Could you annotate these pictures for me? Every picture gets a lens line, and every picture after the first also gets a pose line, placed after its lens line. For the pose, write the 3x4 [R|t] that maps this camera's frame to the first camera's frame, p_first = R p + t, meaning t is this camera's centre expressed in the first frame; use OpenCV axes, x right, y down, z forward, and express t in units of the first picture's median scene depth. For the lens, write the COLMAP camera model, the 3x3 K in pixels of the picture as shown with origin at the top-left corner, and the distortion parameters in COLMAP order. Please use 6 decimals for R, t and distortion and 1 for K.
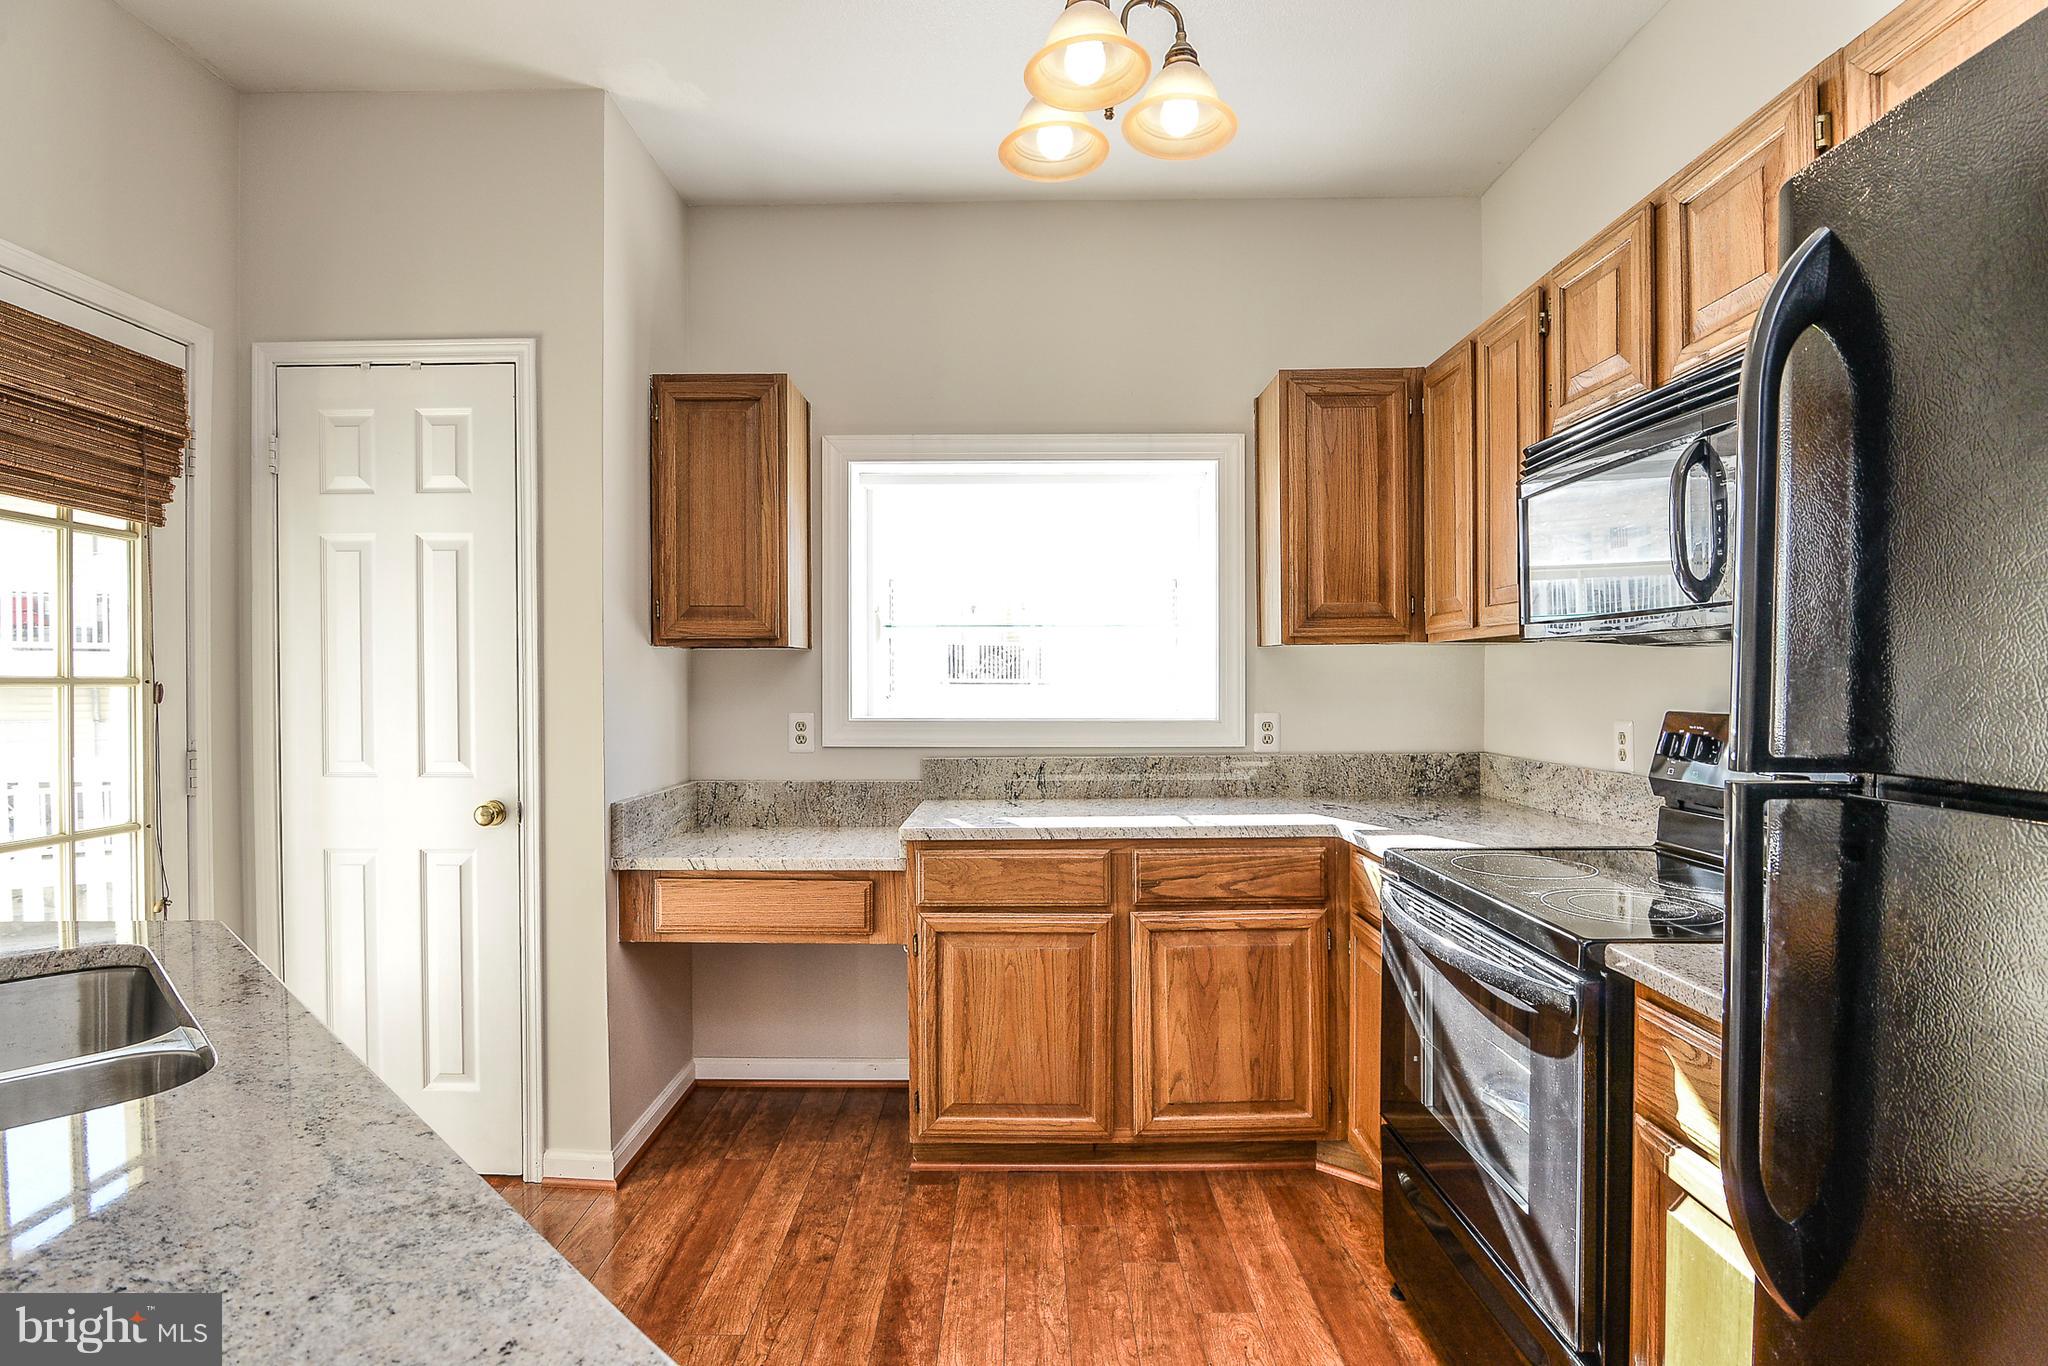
lens RADIAL K [[1007.3, 0, 1024.0], [0, 1007.3, 683.0], [0, 0, 1]] dist [-0.021318, 0.000418]
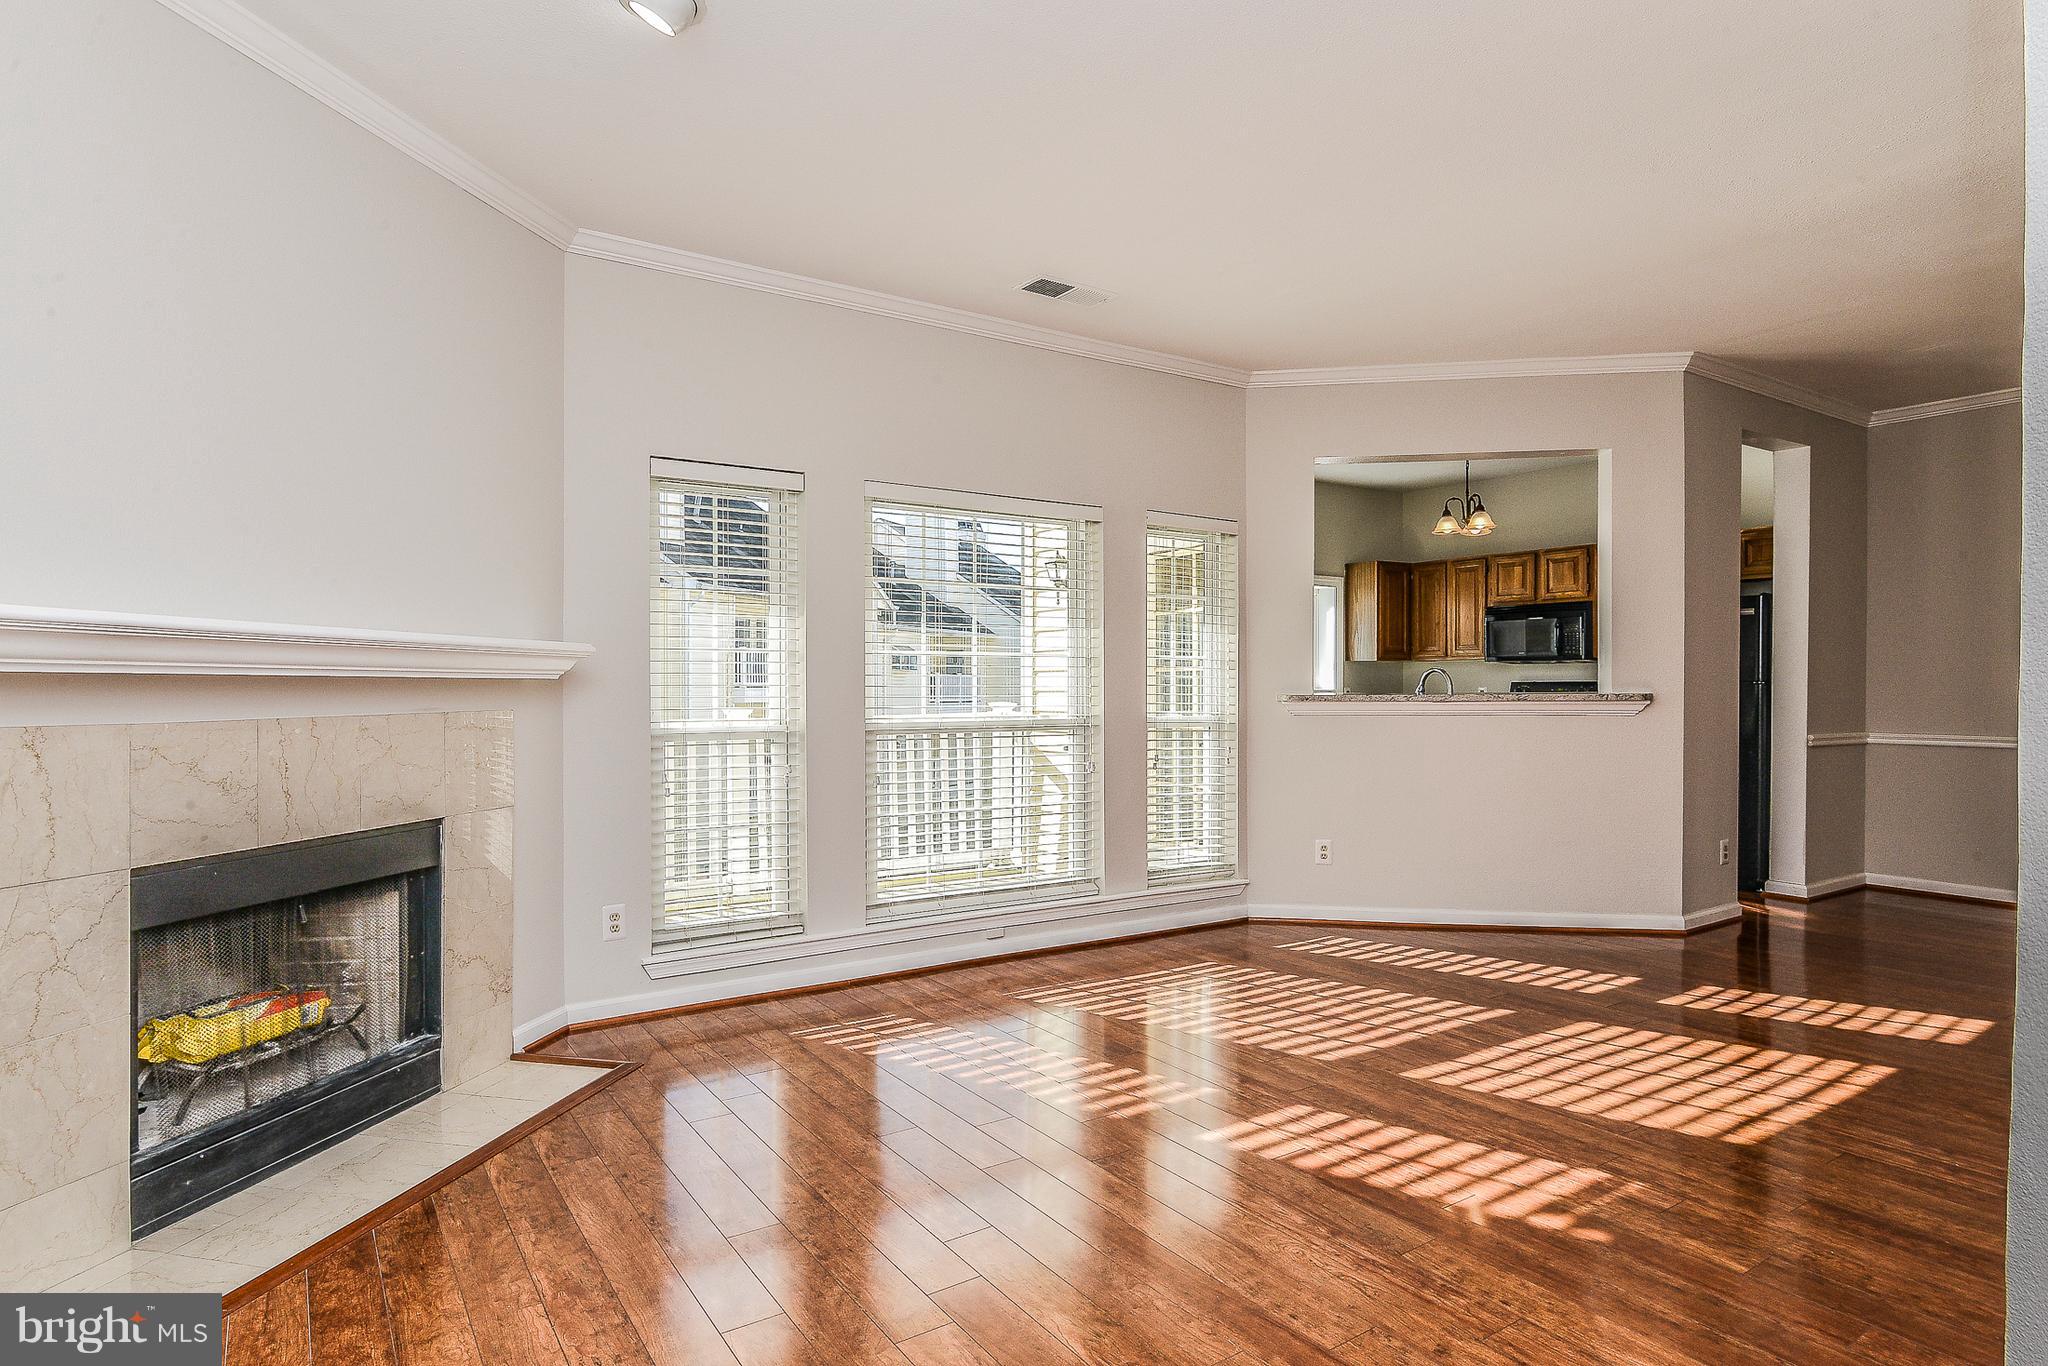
lens RADIAL K [[1114.5, 0, 1025.0], [0, 1114.5, 688.7], [0, 0, 1]] dist [-0.013165, 0.000239]
pose [[0.827673, -0.000324, 0.561210, -2.504115], [0.002658, 0.999991, -0.003342, 0.049531], [-0.561204, 0.004258, 0.827667, -1.081533]]
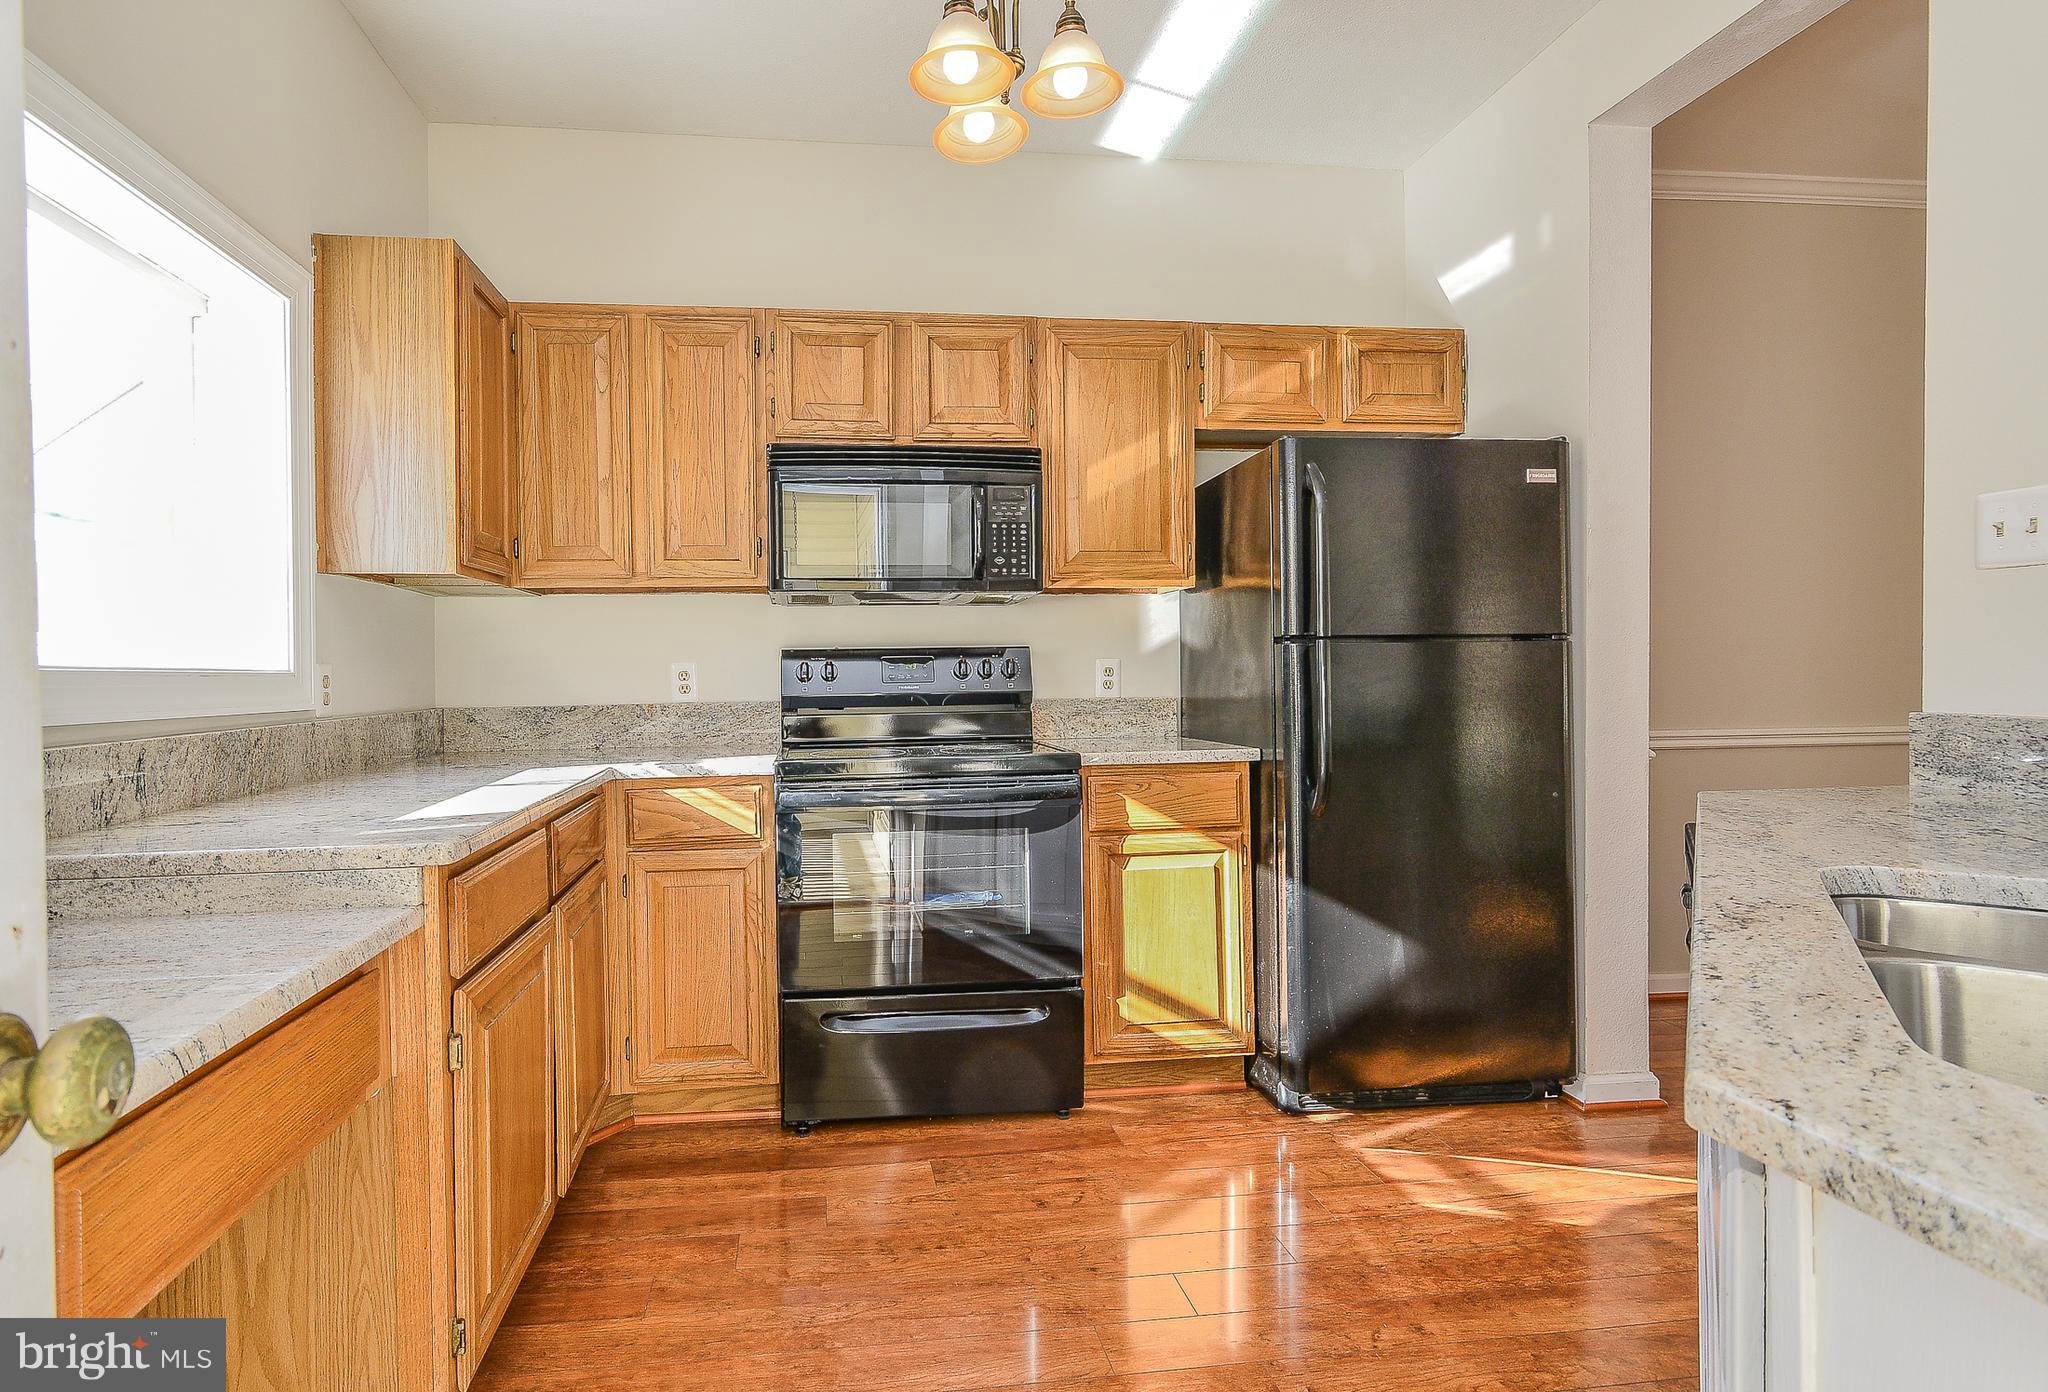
lens RADIAL K [[1032.5, 0, 927.5], [0, 1032.5, 680.3], [0, 0, 1]] dist [0.000159, 0.000081]
pose [[-0.114253, -0.000441, 0.993452, -0.704359], [0.018994, 0.999816, 0.002628, 0.060340], [-0.993270, 0.019170, -0.114224, 0.804646]]
